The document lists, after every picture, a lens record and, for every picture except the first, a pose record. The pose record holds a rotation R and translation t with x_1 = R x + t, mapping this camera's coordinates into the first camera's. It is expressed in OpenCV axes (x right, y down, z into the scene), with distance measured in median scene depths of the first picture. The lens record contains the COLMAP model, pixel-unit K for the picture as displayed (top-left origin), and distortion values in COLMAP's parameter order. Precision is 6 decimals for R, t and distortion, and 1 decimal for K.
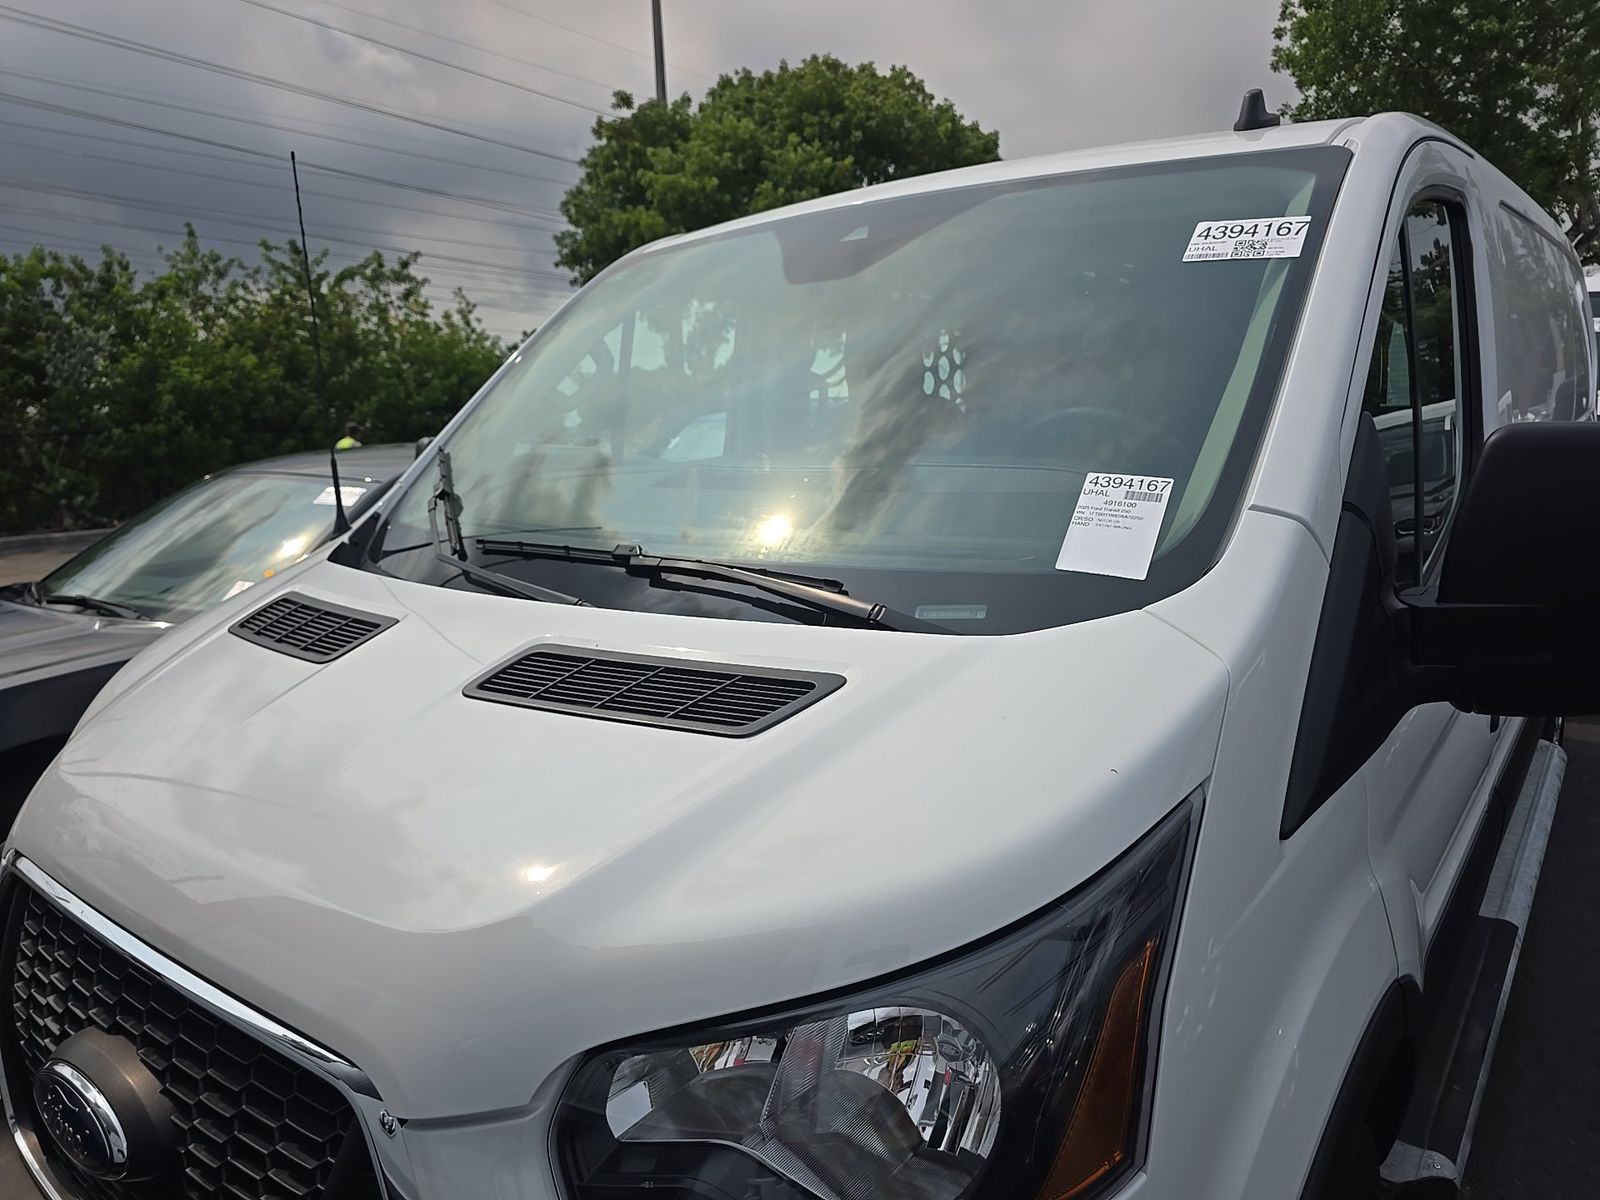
lens RADIAL K [[1111.0, 0, 813.1], [0, 1111.0, 601.5], [0, 0, 1]] dist [0.046988, -0.053252]
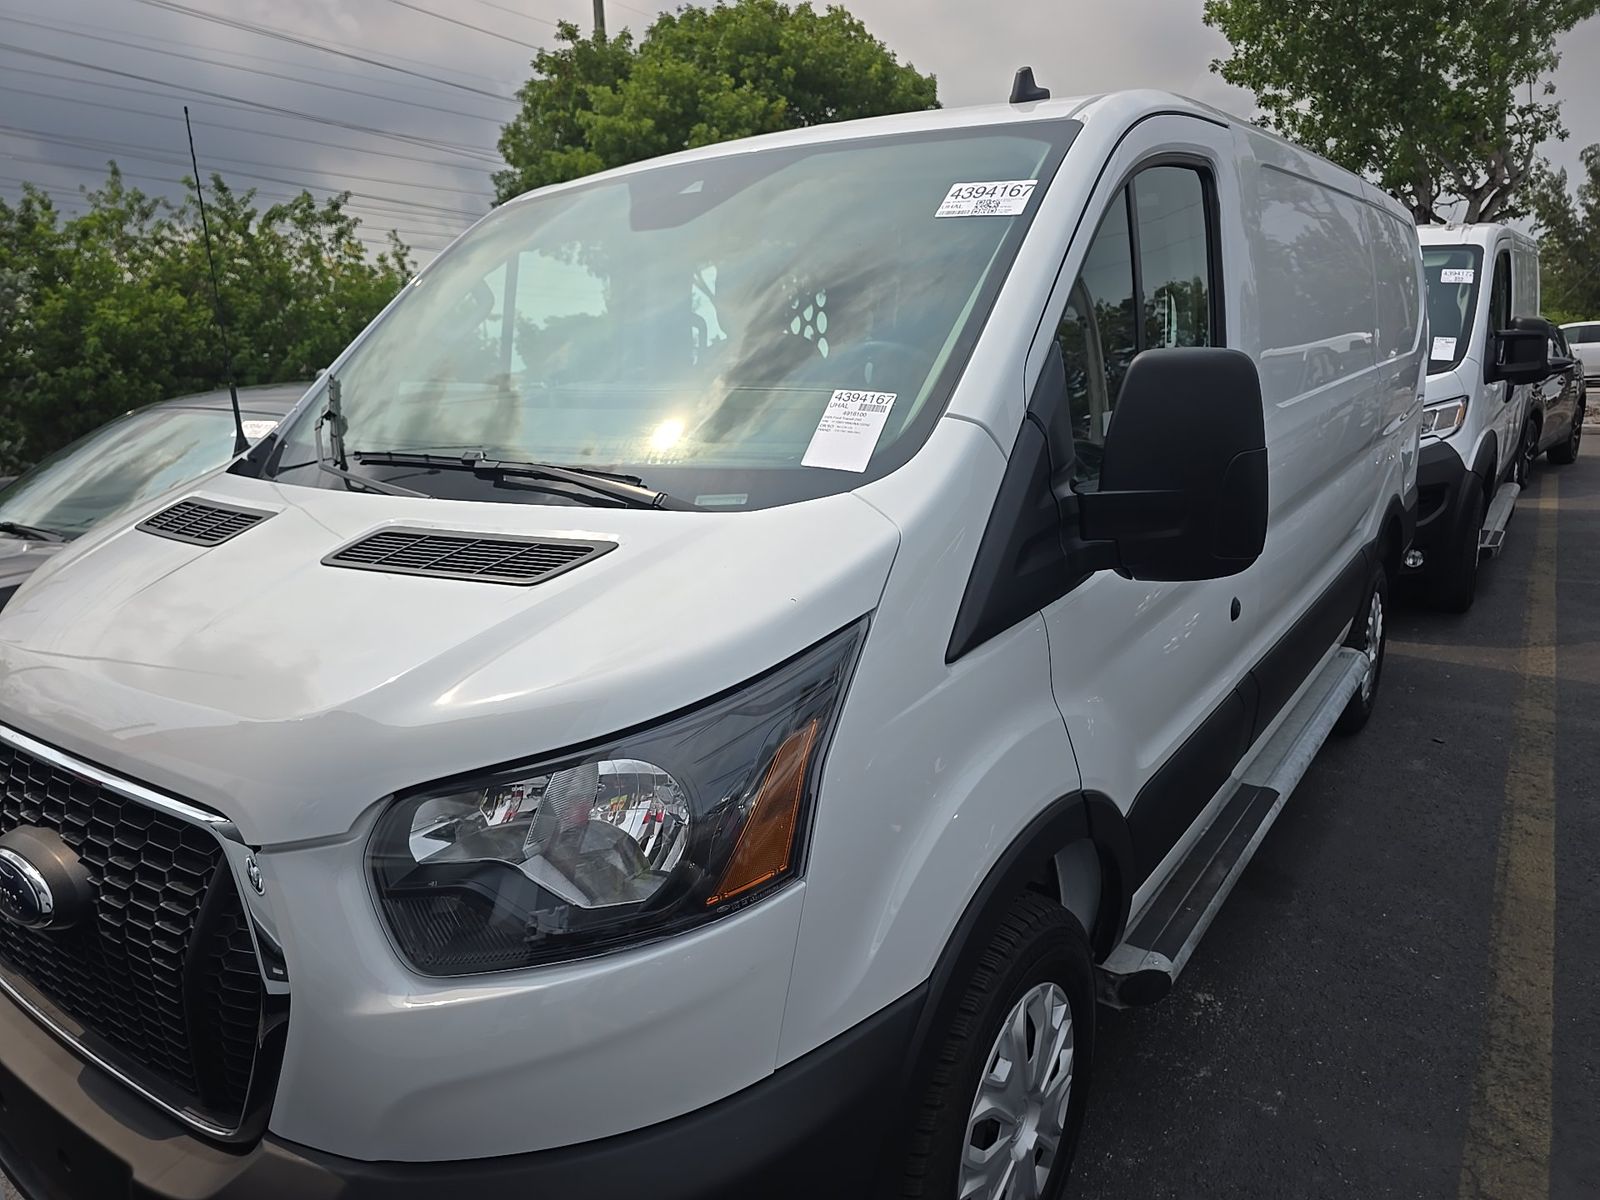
lens RADIAL K [[1111.0, 0, 813.8], [0, 1111.0, 604.1], [0, 0, 1]] dist [0.046988, -0.053252]
pose [[0.999099, -0.004436, 0.042205, 0.074673], [0.002488, 0.998934, 0.046104, 0.029480], [-0.042364, -0.045958, 0.998045, -0.111052]]
